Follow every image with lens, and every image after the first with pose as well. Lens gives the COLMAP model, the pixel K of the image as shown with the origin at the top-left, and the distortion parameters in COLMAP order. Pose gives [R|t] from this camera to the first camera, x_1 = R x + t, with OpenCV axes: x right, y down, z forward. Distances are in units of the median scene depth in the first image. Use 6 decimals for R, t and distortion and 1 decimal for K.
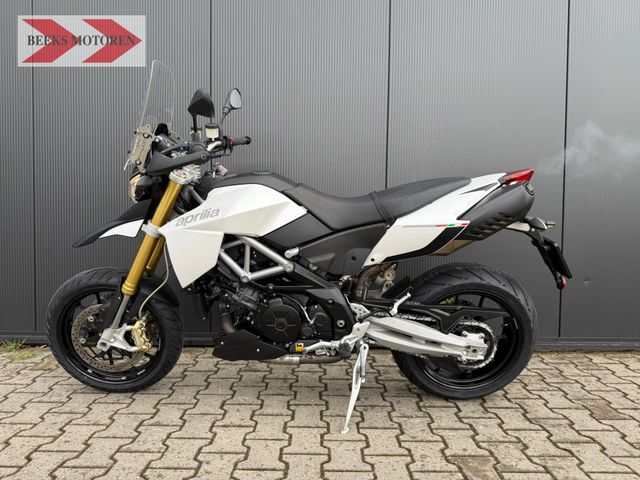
lens RADIAL K [[450.3, 0, 316.2], [0, 450.3, 238.4], [0, 0, 1]] dist [0.027777, -0.044640]
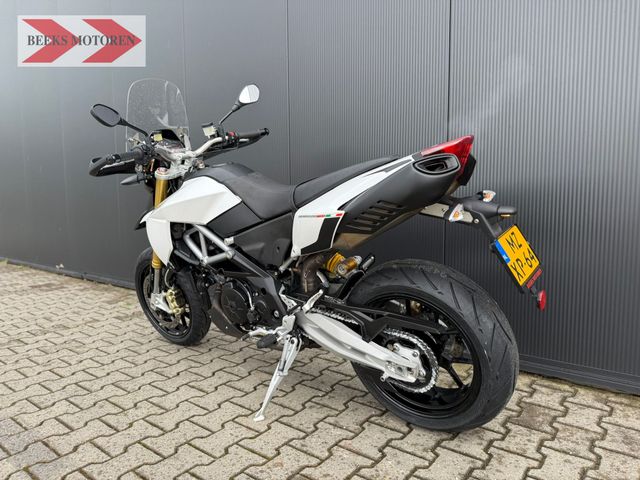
lens RADIAL K [[450.3, 0, 317.4], [0, 450.3, 237.8], [0, 0, 1]] dist [0.027777, -0.044640]
pose [[0.789920, 0.034084, -0.612262, 0.737624], [-0.005137, 0.998787, 0.048974, -0.026263], [0.613189, -0.035540, 0.789136, 0.285701]]
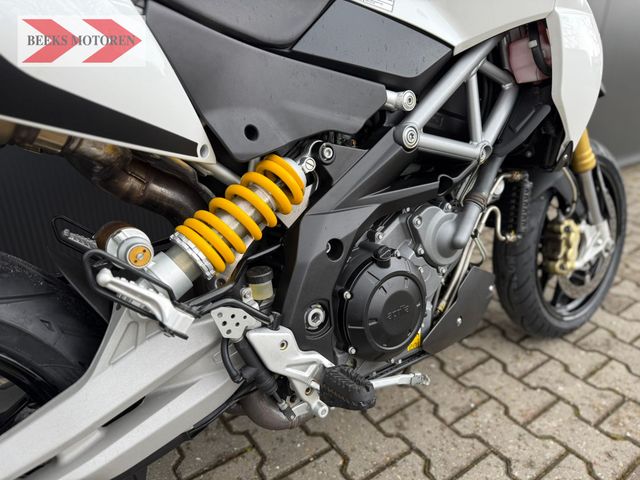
lens RADIAL K [[450.3, 0, 323.5], [0, 450.3, 245.8], [0, 0, 1]] dist [0.027777, -0.044640]
pose [[0.811822, -0.236305, 0.533952, -0.222865], [0.021174, 0.925763, 0.377511, -0.035436], [-0.583521, -0.295166, 0.756558, 0.751819]]
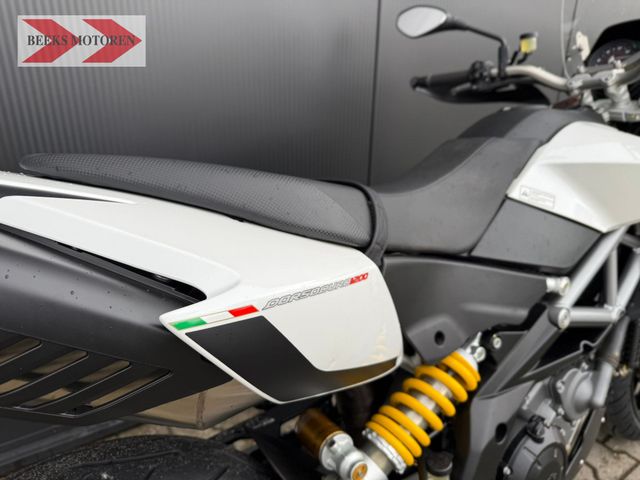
lens RADIAL K [[450.3, 0, 323.4], [0, 450.3, 233.6], [0, 0, 1]] dist [0.027777, -0.044640]
pose [[0.833645, -0.193629, 0.517246, -0.320883], [0.004717, 0.938992, 0.343906, -0.195027], [-0.552281, -0.284255, 0.783700, 0.849033]]
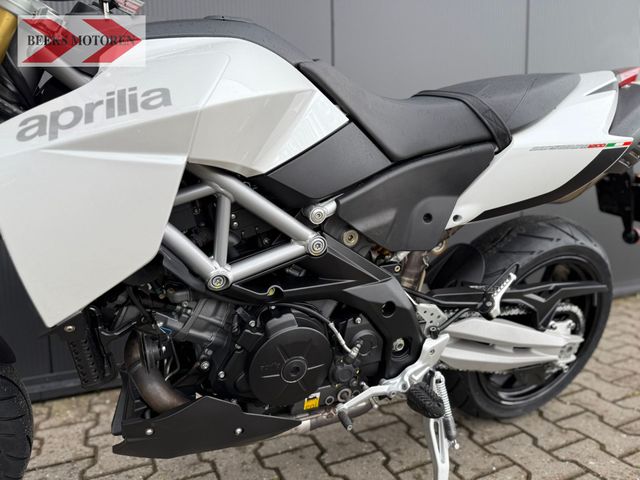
lens RADIAL K [[450.3, 0, 319.3], [0, 450.3, 243.8], [0, 0, 1]] dist [0.027777, -0.044640]
pose [[0.908504, -0.079741, 0.410198, -0.235932], [0.043995, 0.994421, 0.095870, 0.020347], [-0.415554, -0.069052, 0.906944, 0.584891]]
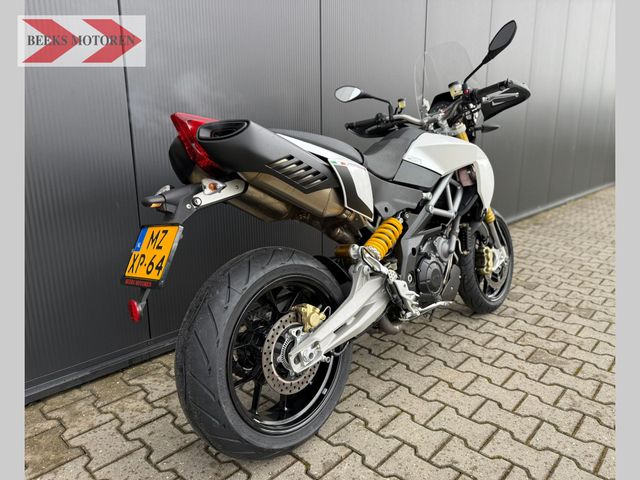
lens RADIAL K [[450.3, 0, 339.7], [0, 450.3, 242.0], [0, 0, 1]] dist [0.027777, -0.044640]
pose [[0.654281, -0.182560, 0.733886, -0.824915], [0.028768, 0.975731, 0.217073, -0.127639], [-0.755704, -0.120914, 0.643654, 0.527150]]
